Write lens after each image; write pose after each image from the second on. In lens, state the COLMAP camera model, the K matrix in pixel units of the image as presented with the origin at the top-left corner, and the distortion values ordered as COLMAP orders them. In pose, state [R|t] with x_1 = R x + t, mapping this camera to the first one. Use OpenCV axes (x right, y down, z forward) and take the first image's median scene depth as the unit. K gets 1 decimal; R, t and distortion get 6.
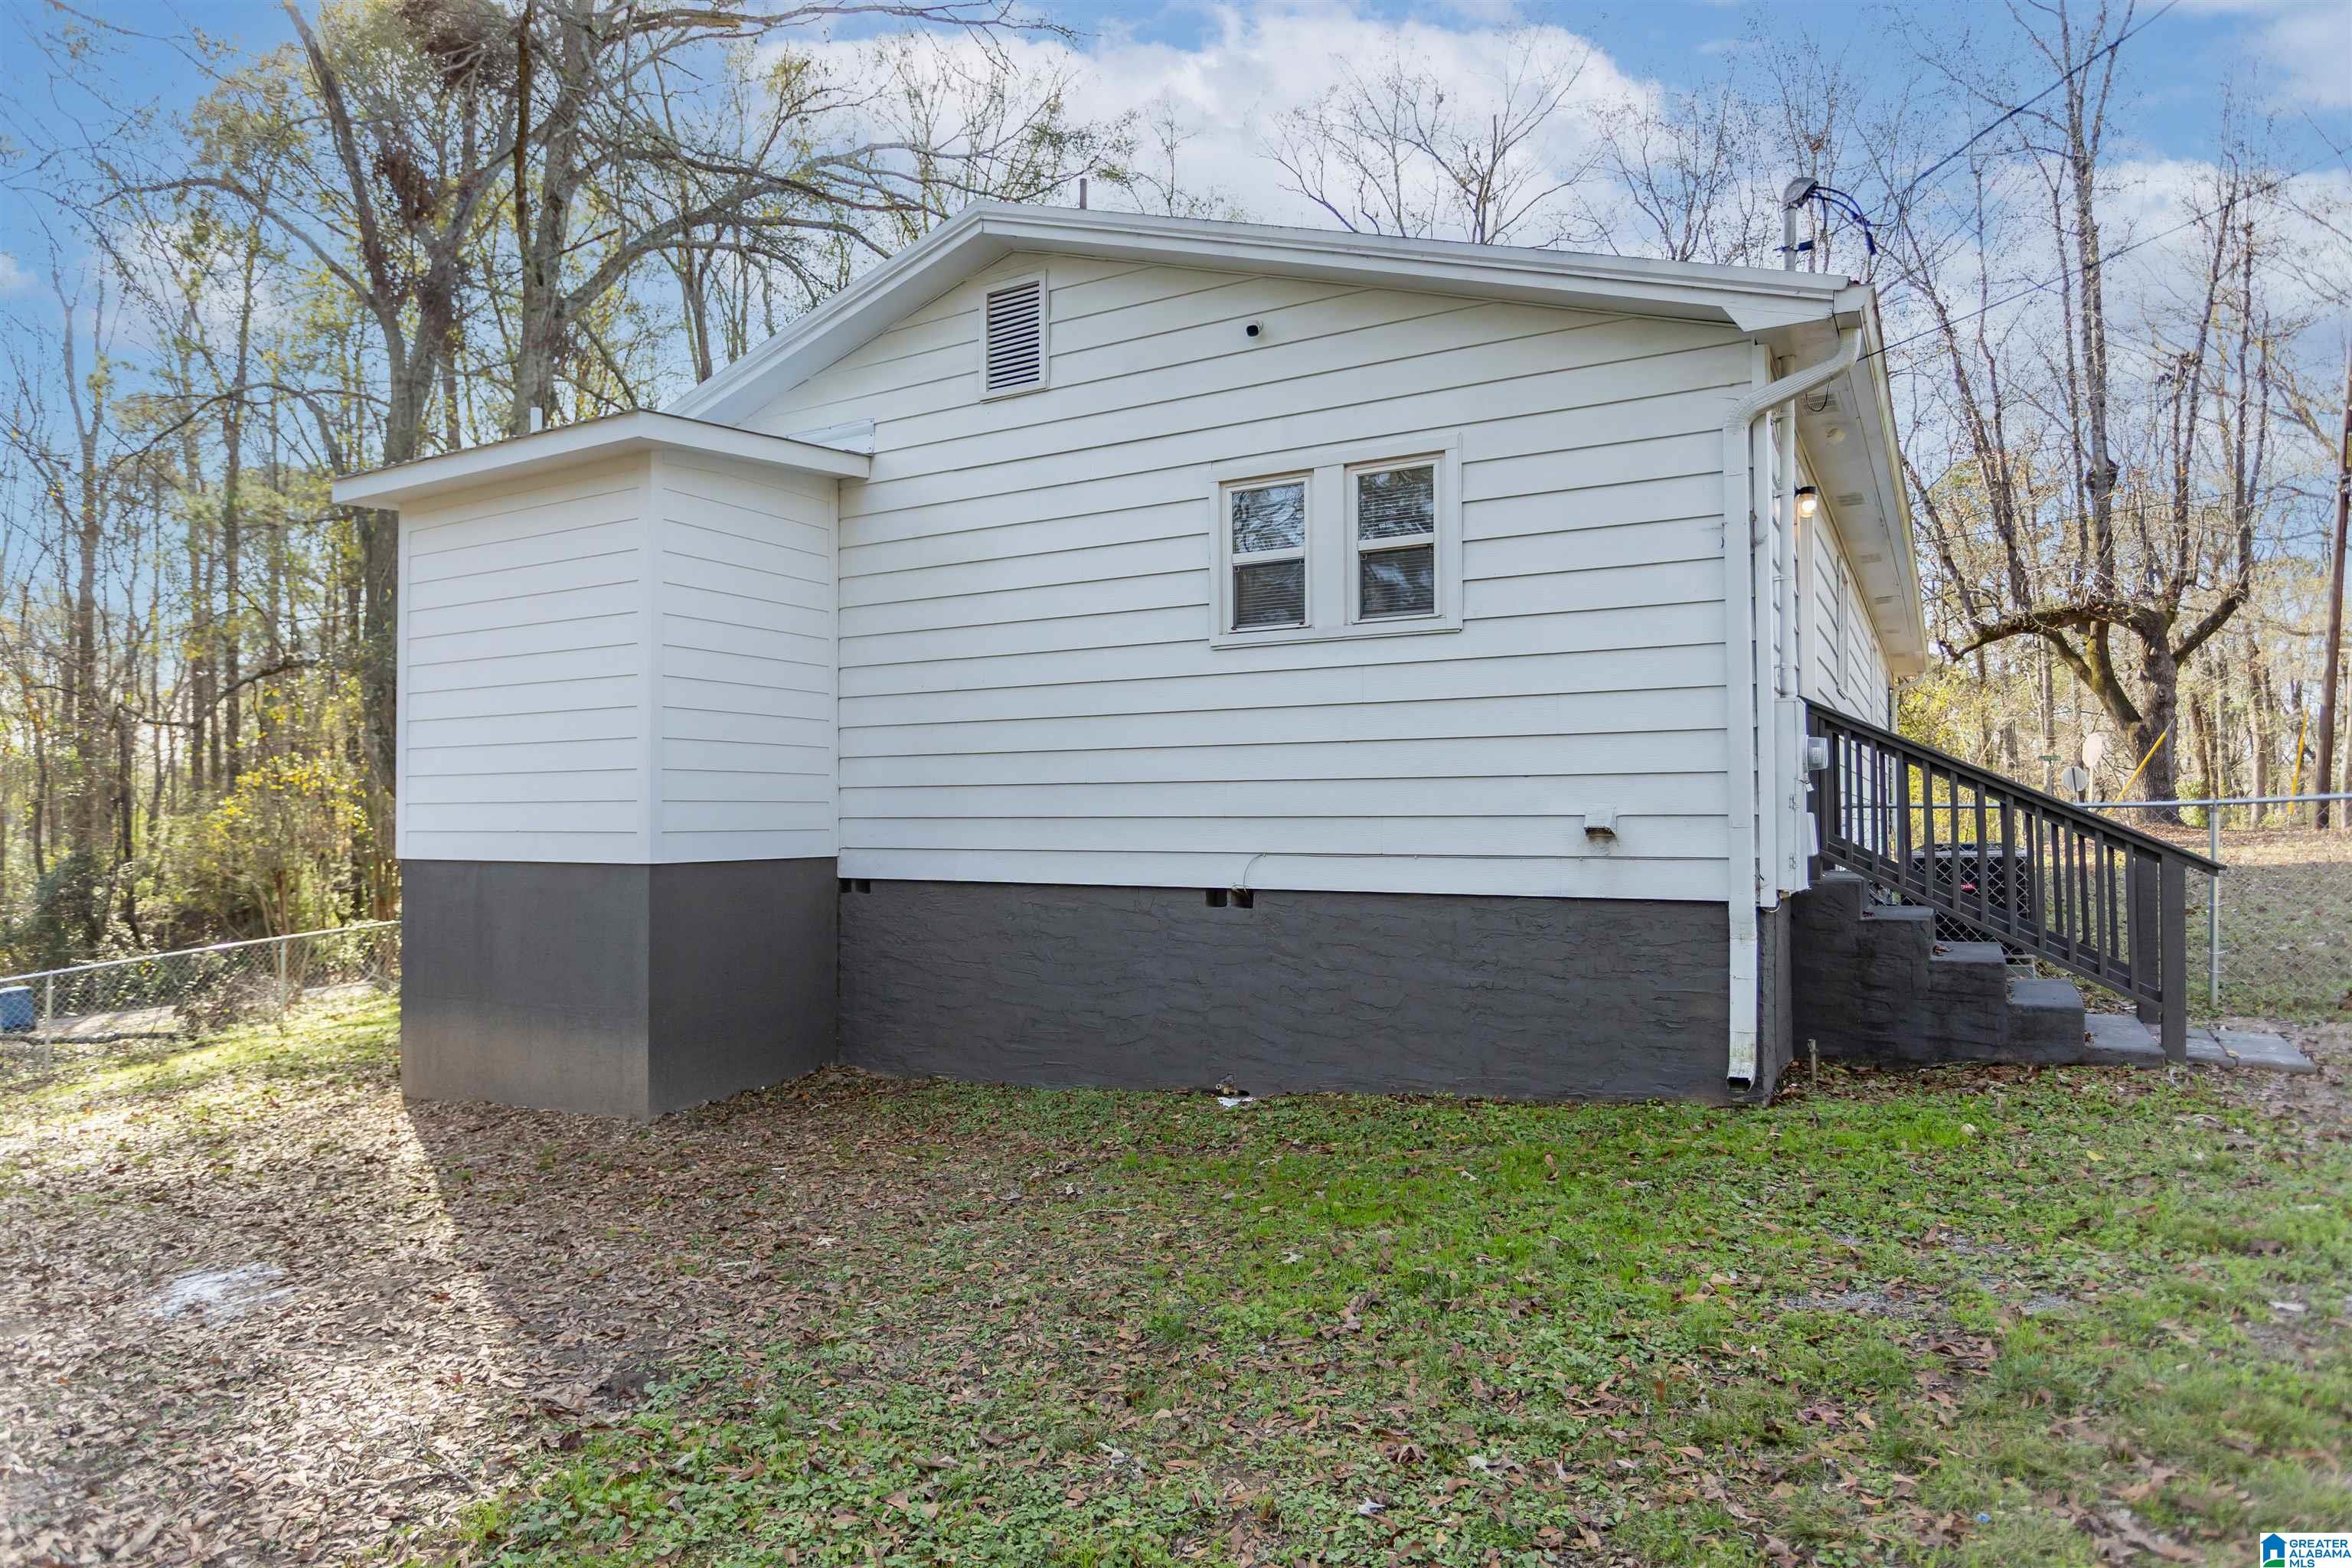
lens RADIAL K [[1392.3, 0, 1176.0], [0, 1392.3, 784.0], [0, 0, 1]] dist [-0.005022, -0.000773]
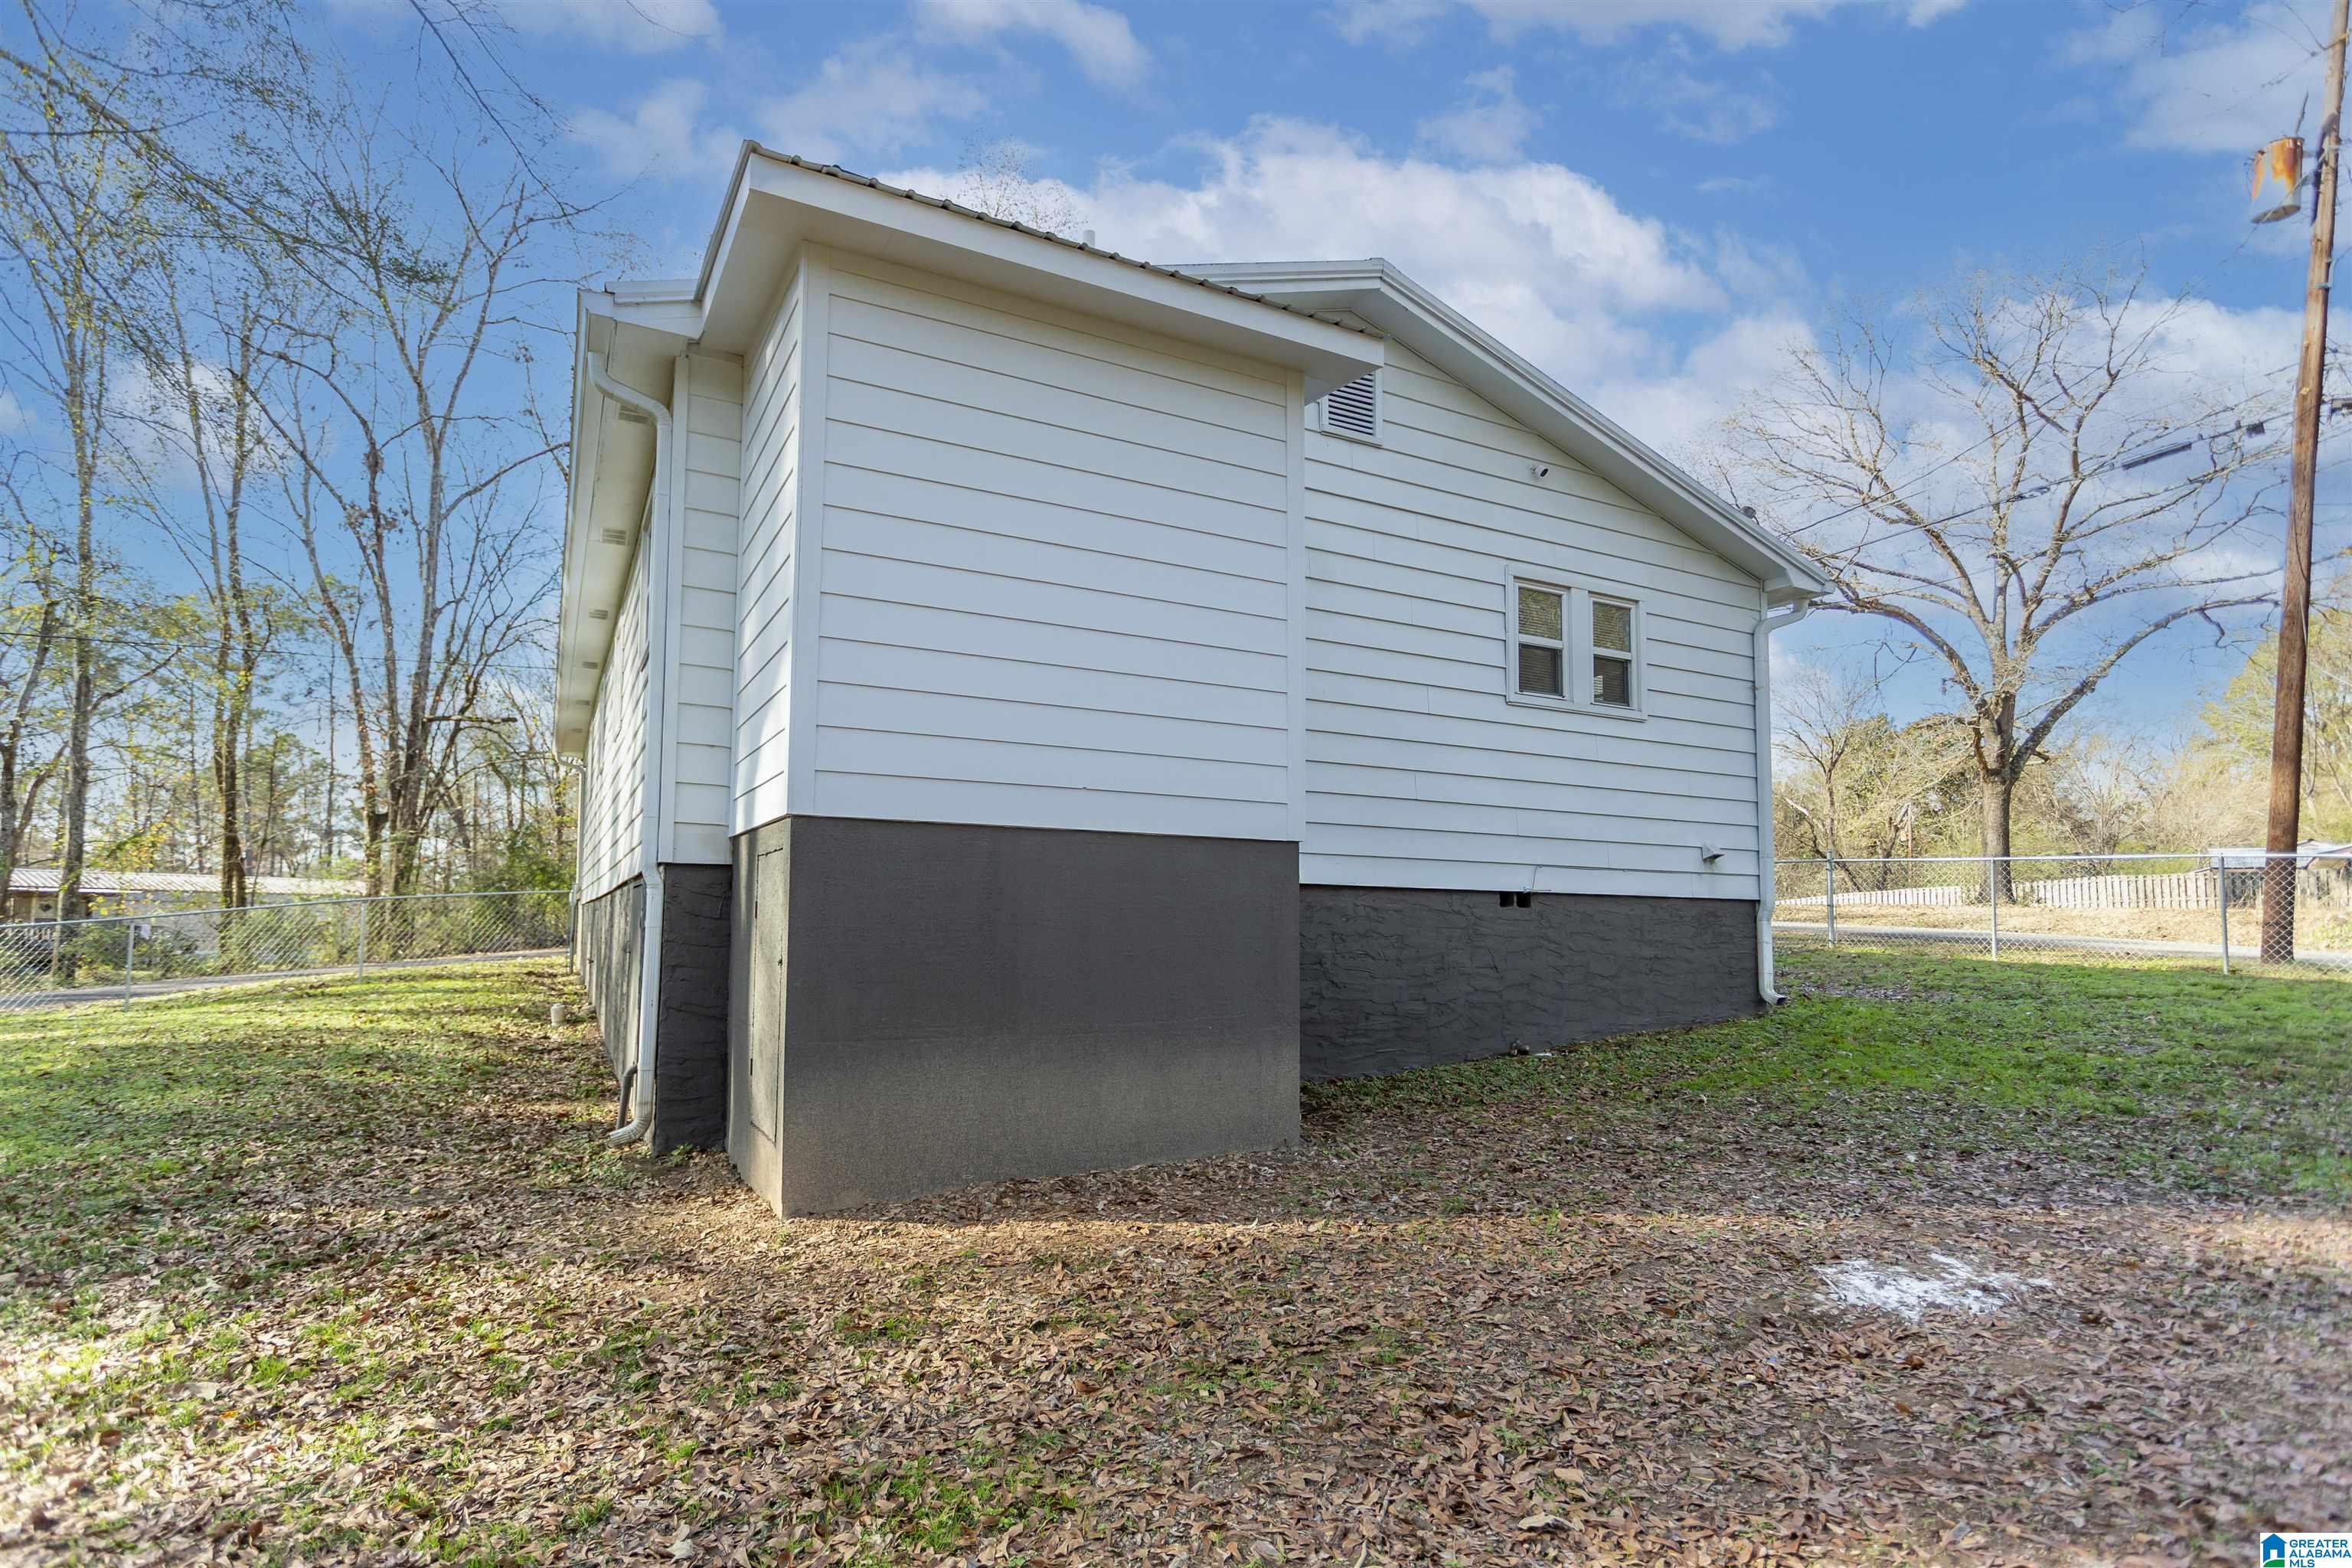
lens RADIAL K [[1246.7, 0, 1177.3], [0, 1246.7, 824.3], [0, 0, 1]] dist [0.002561, 0.001137]
pose [[0.509847, 0.078474, 0.856679, -1.087100], [-0.036200, 0.996906, -0.069774, 0.102710], [-0.859503, 0.004562, 0.511110, 0.673562]]
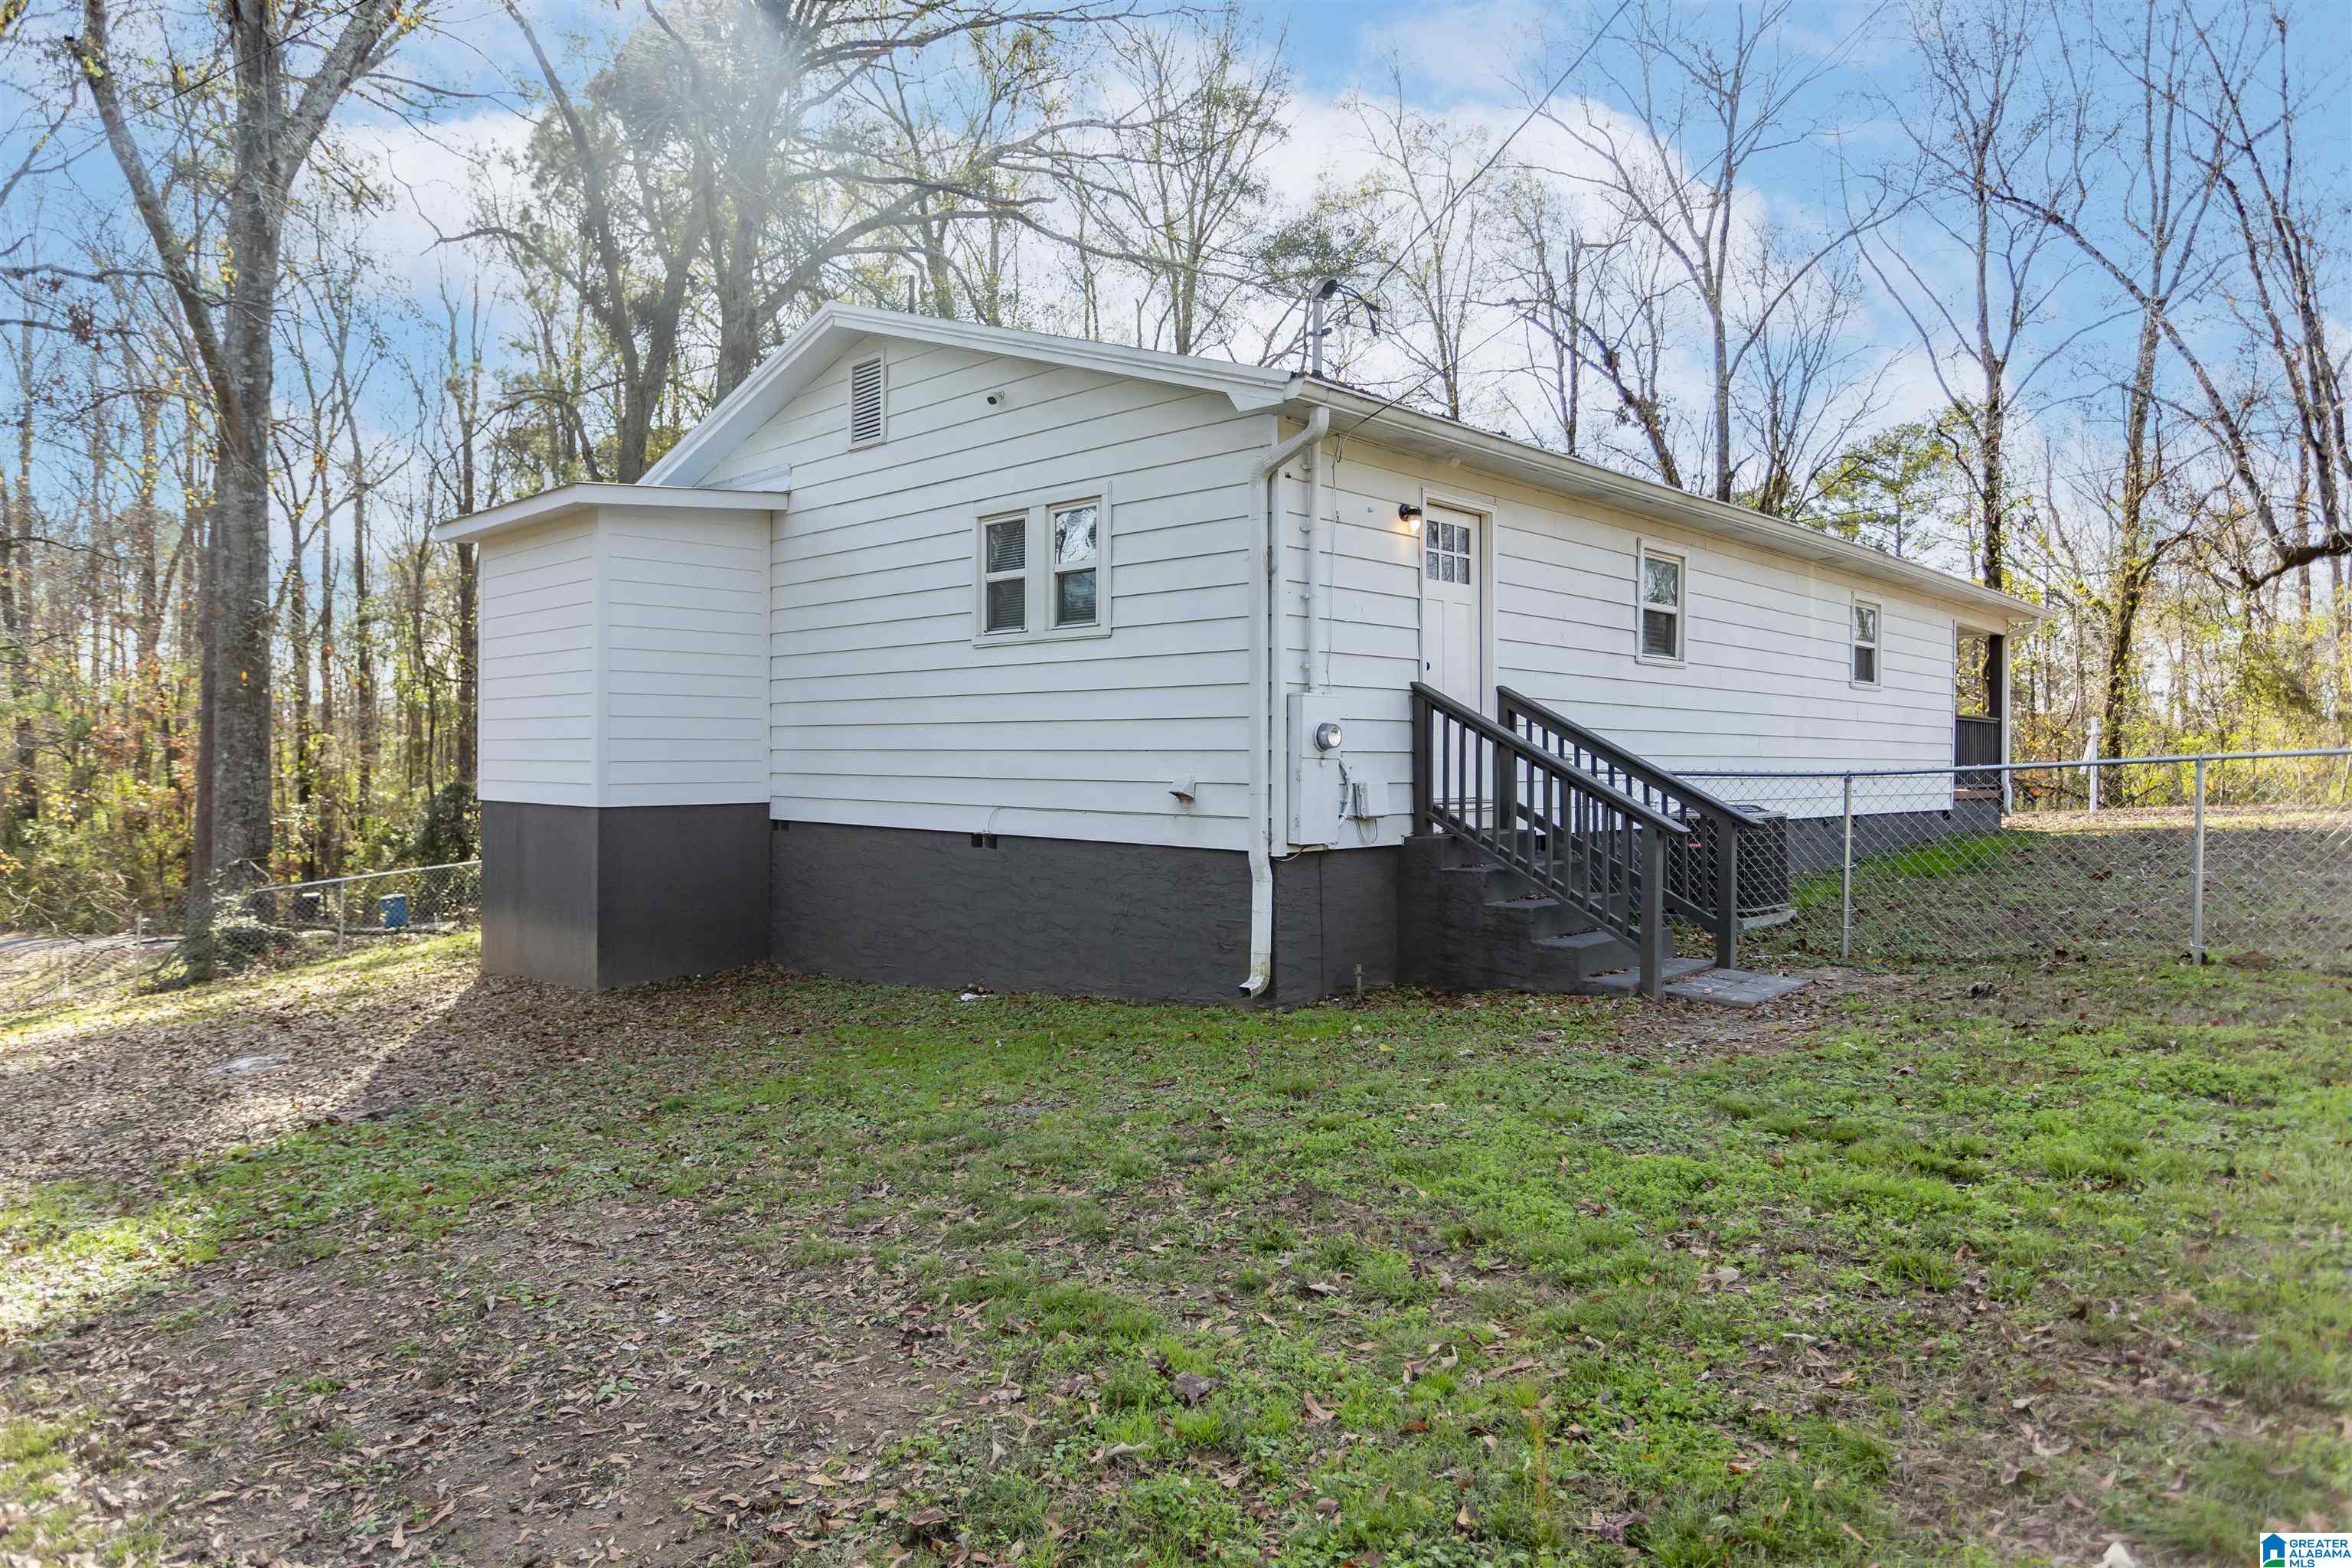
lens RADIAL K [[1454.9, 0, 1188.9], [0, 1454.9, 736.6], [0, 0, 1]] dist [0.007115, 0.000606]
pose [[0.970010, 0.003435, -0.243042, 0.542366], [-0.000189, 0.999910, 0.013378, -0.032308], [0.243066, -0.012931, 0.969923, -0.255958]]
